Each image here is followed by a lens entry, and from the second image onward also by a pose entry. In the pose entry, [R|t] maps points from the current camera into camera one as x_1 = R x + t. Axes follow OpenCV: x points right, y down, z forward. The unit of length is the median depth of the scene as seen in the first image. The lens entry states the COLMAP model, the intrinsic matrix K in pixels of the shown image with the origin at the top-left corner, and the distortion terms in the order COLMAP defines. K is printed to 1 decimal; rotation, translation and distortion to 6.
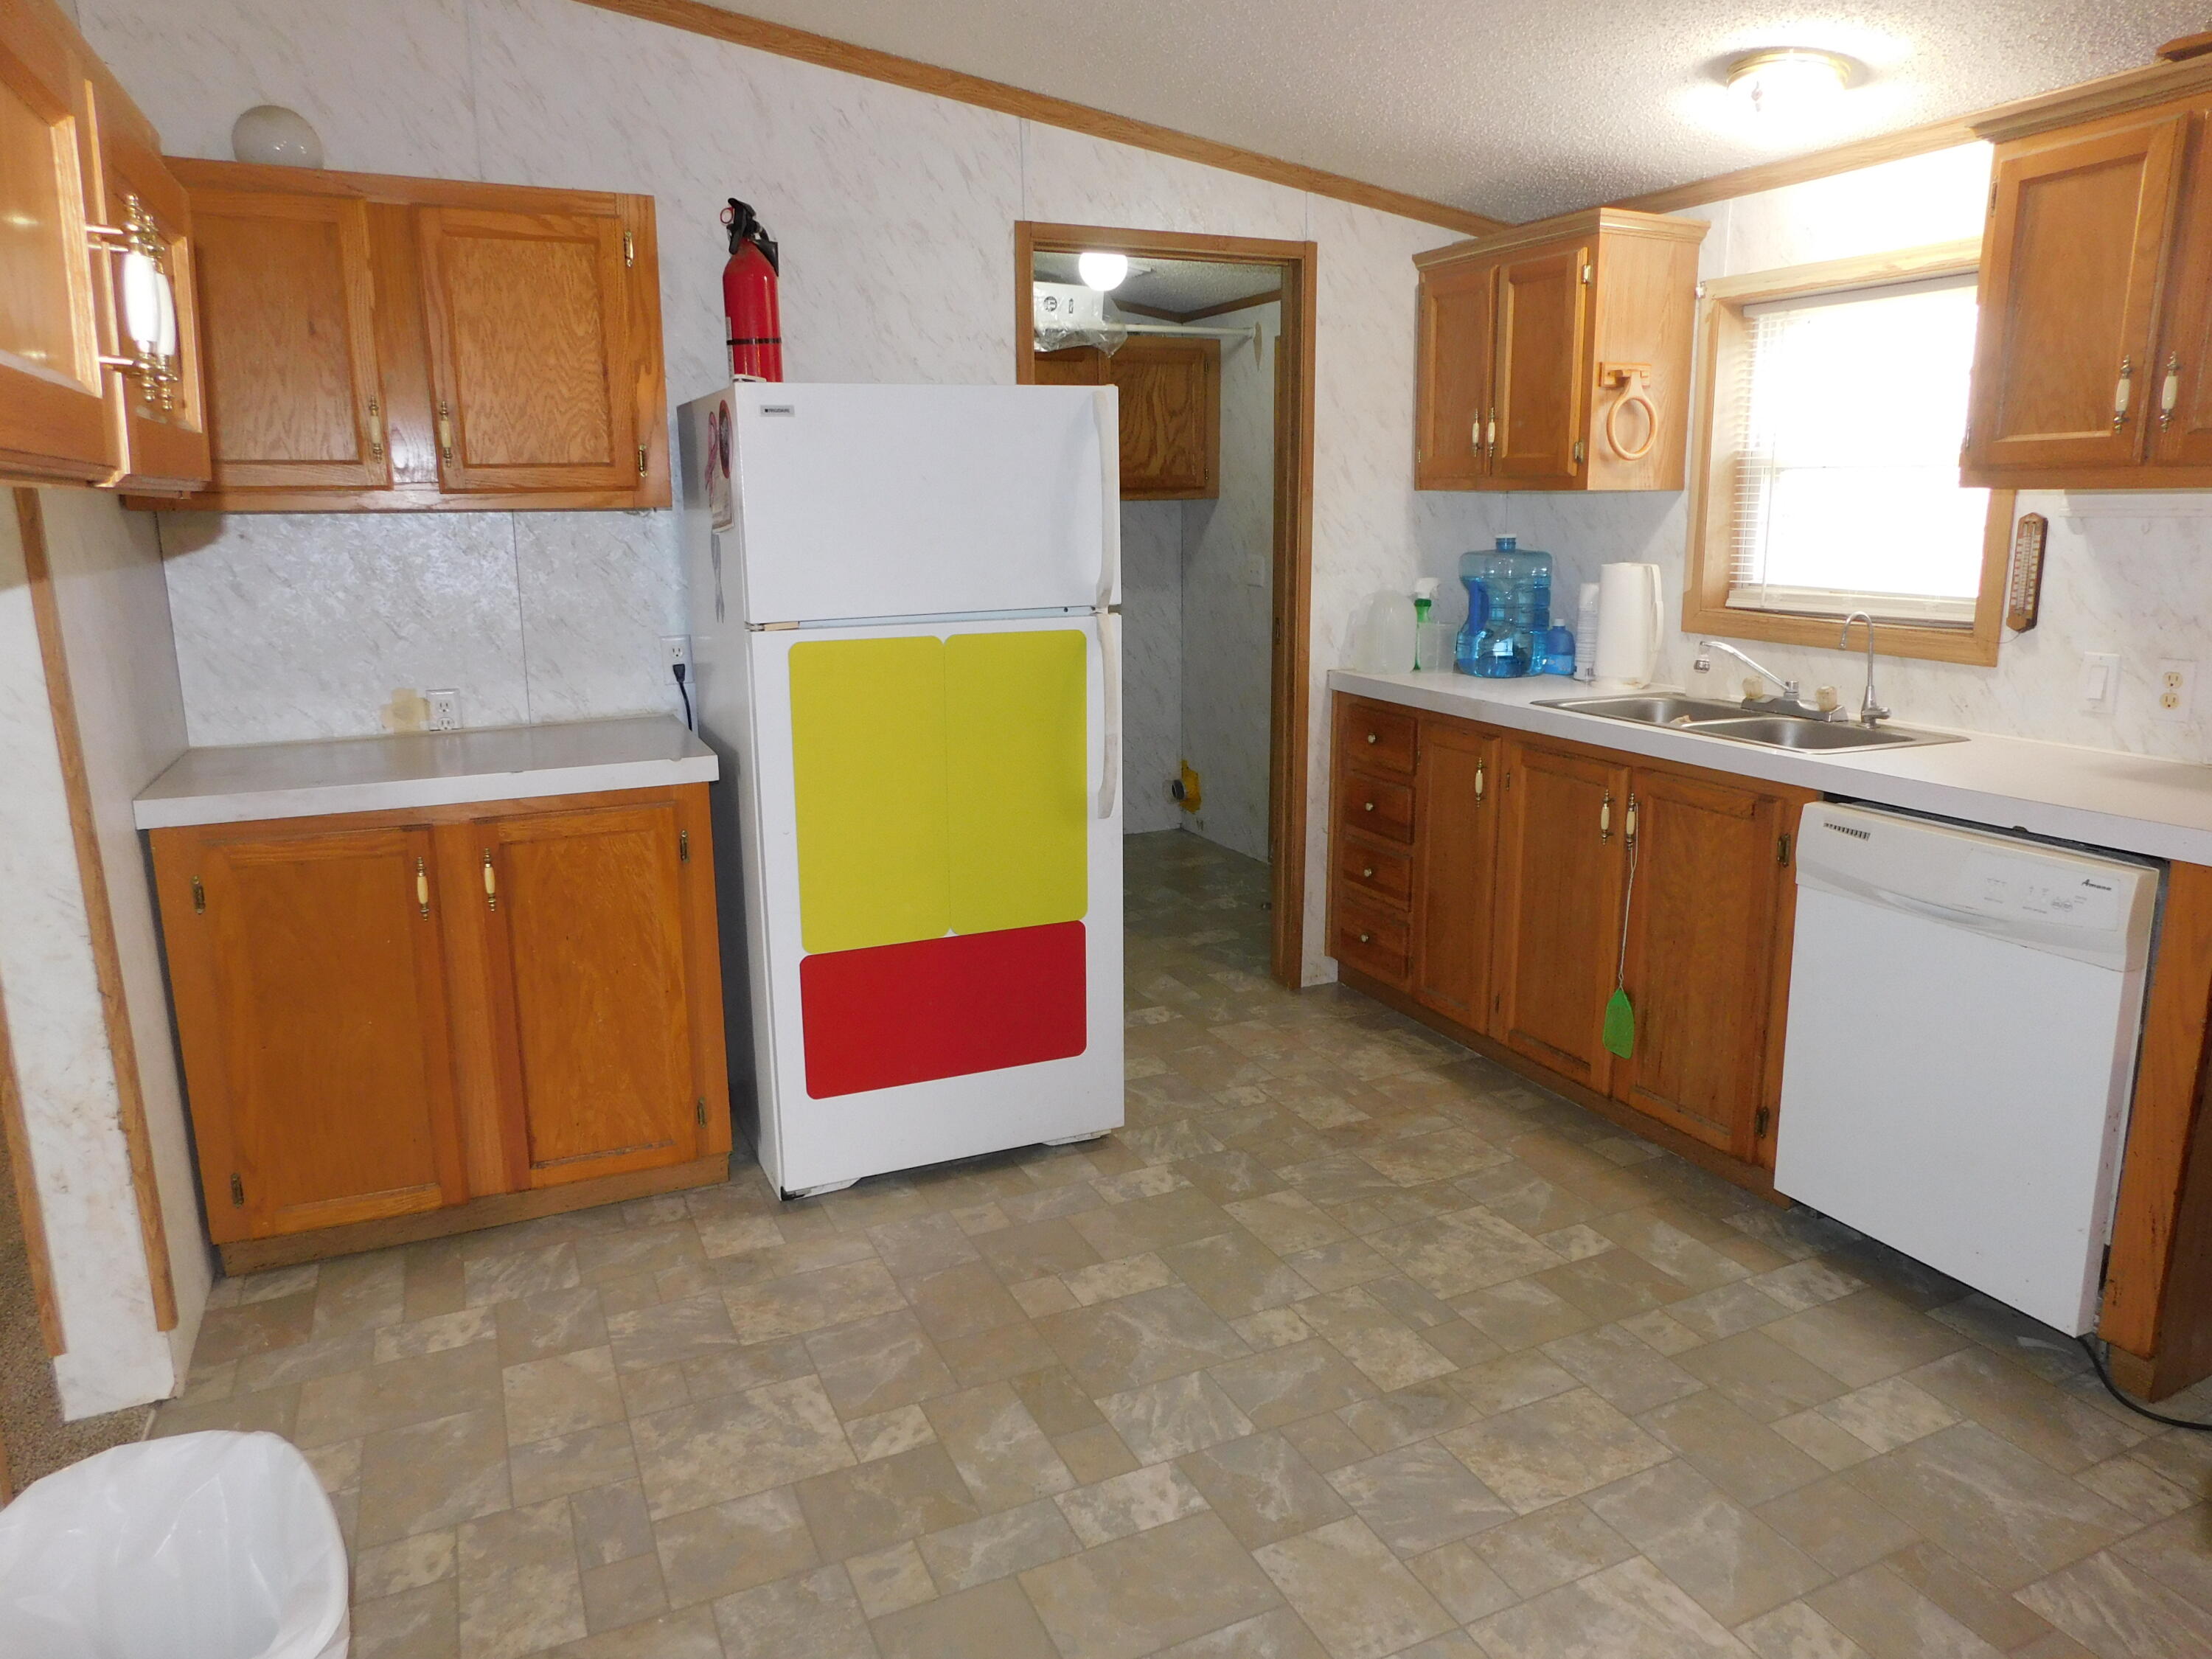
lens RADIAL K [[1476.9, 0, 1110.7], [0, 1476.9, 825.9], [0, 0, 1]] dist [-0.027283, 0.004286]
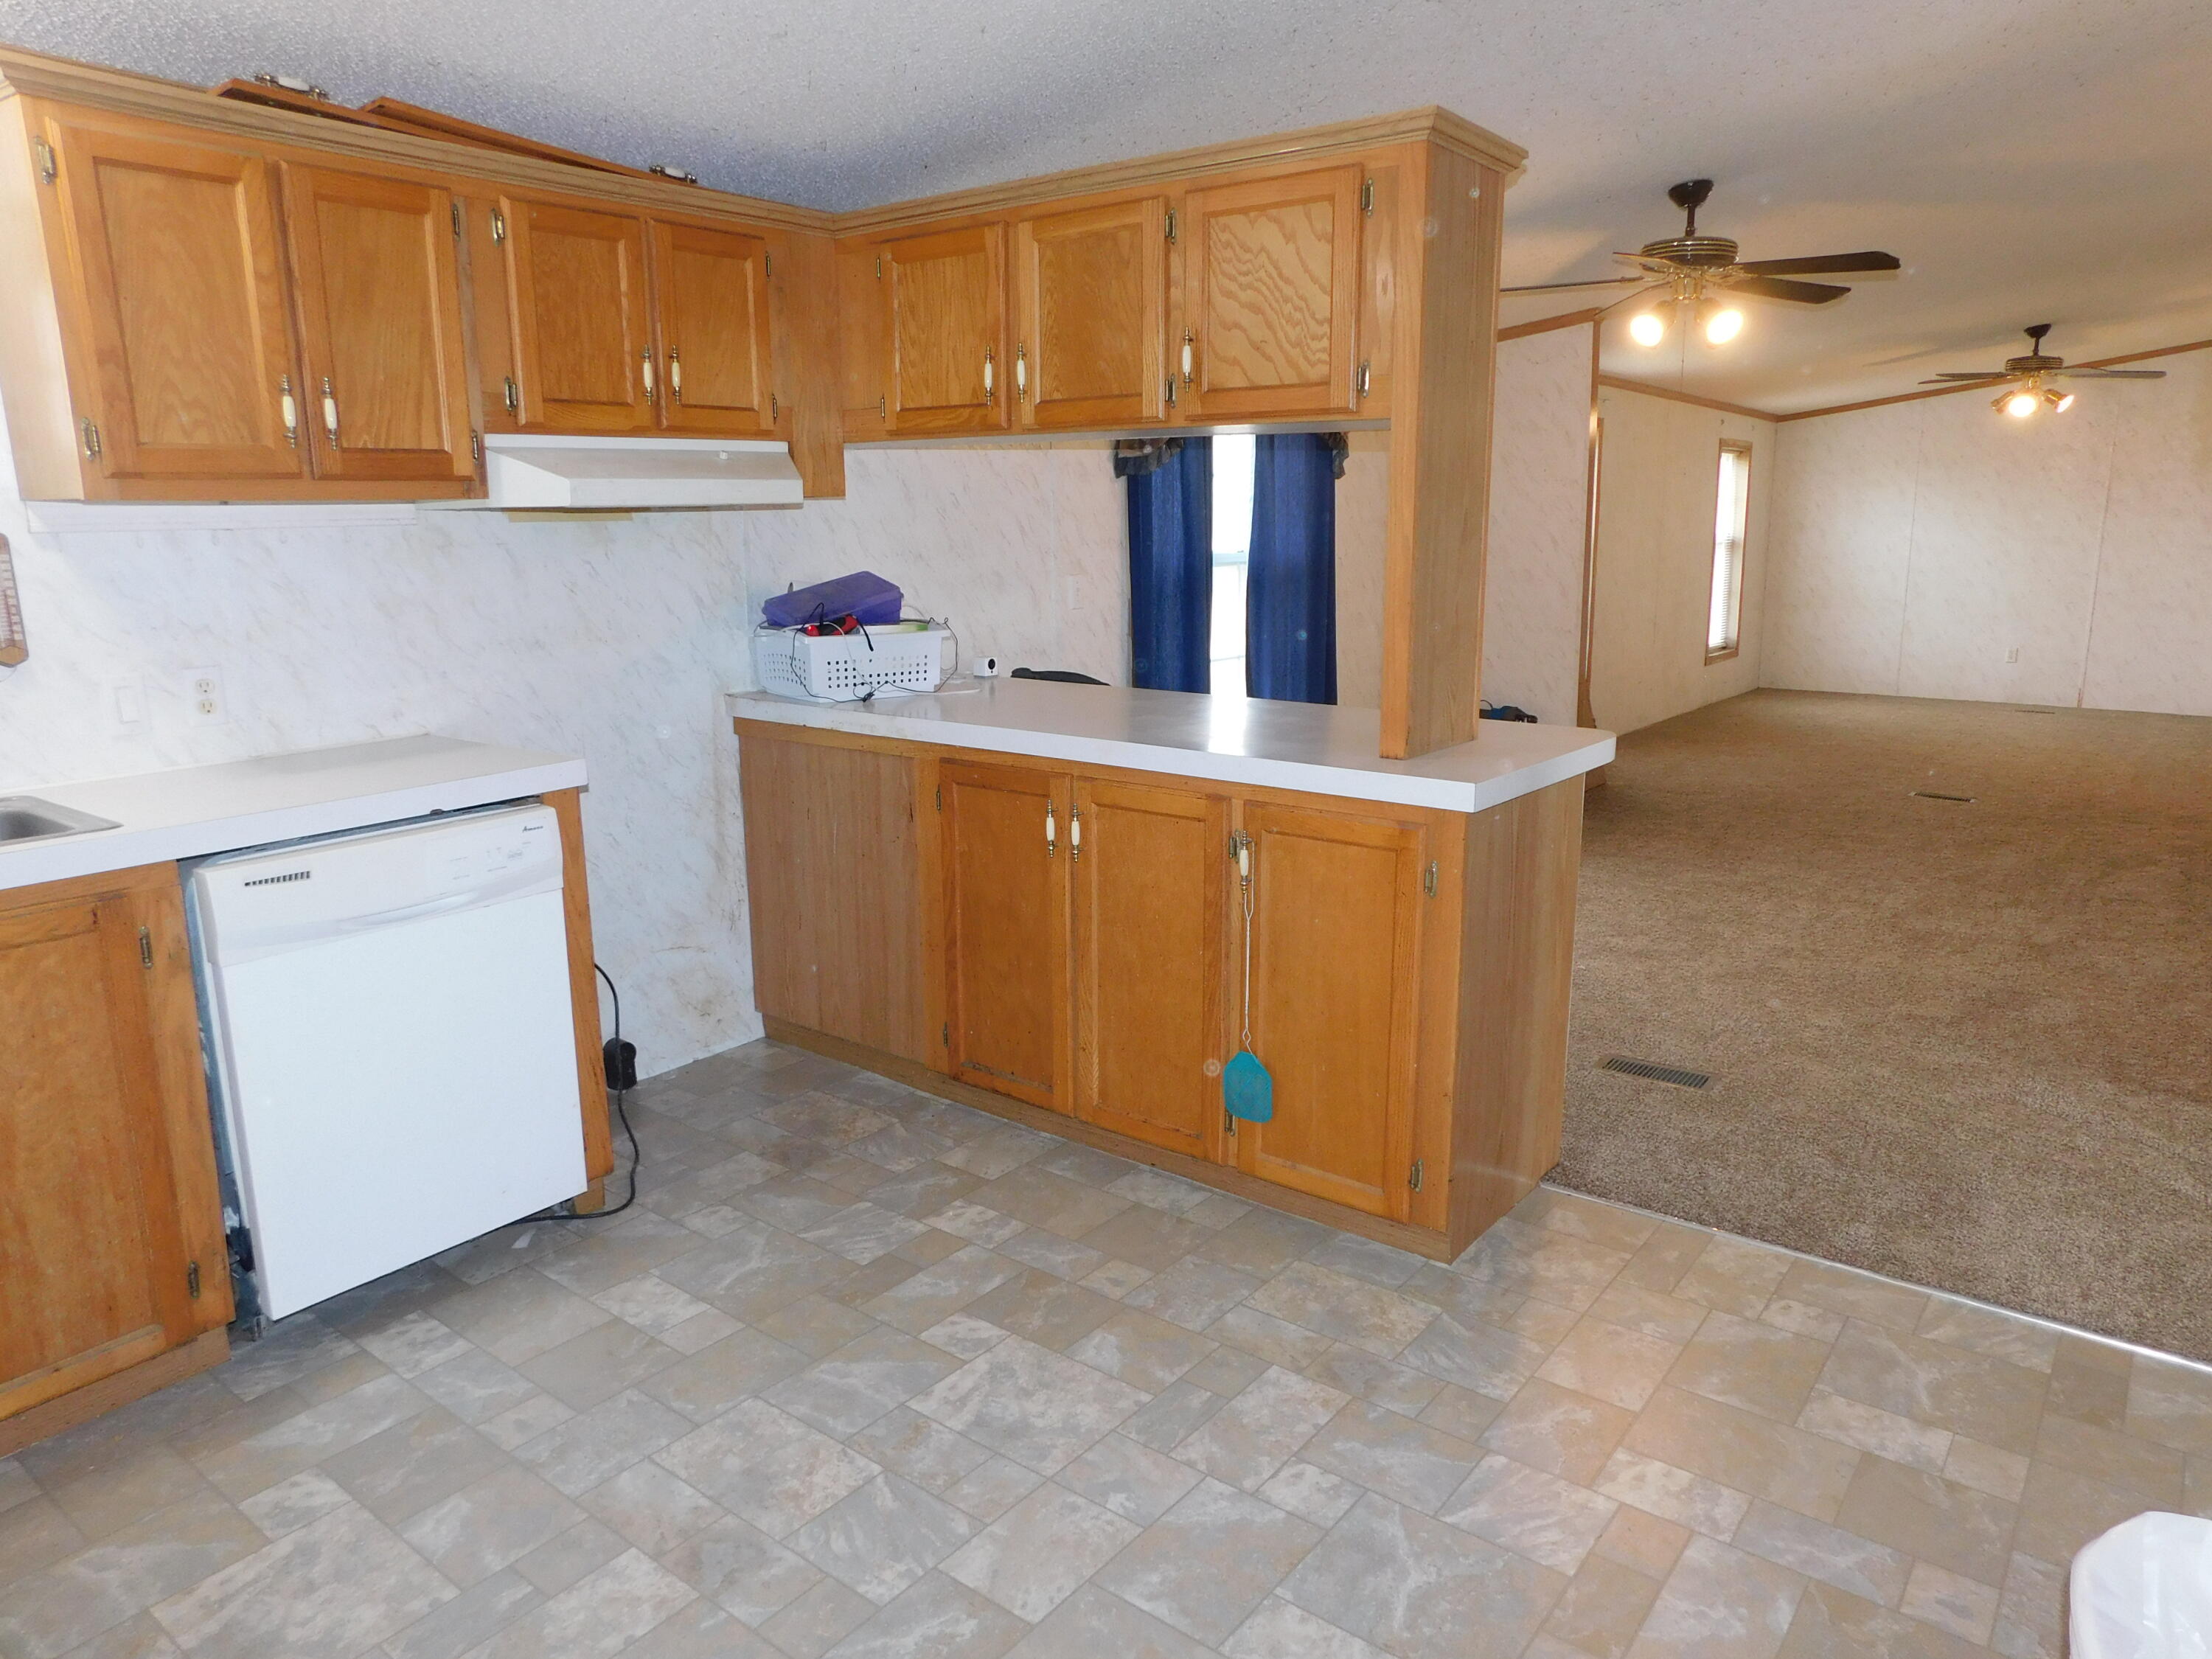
lens RADIAL K [[1476.9, 0, 1110.7], [0, 1476.9, 825.9], [0, 0, 1]] dist [-0.027283, 0.004286]
pose [[-0.462746, -0.174139, 0.869219, -0.528057], [0.204875, 0.932964, 0.295979, -0.197306], [-0.862492, 0.315045, -0.396049, 0.955258]]
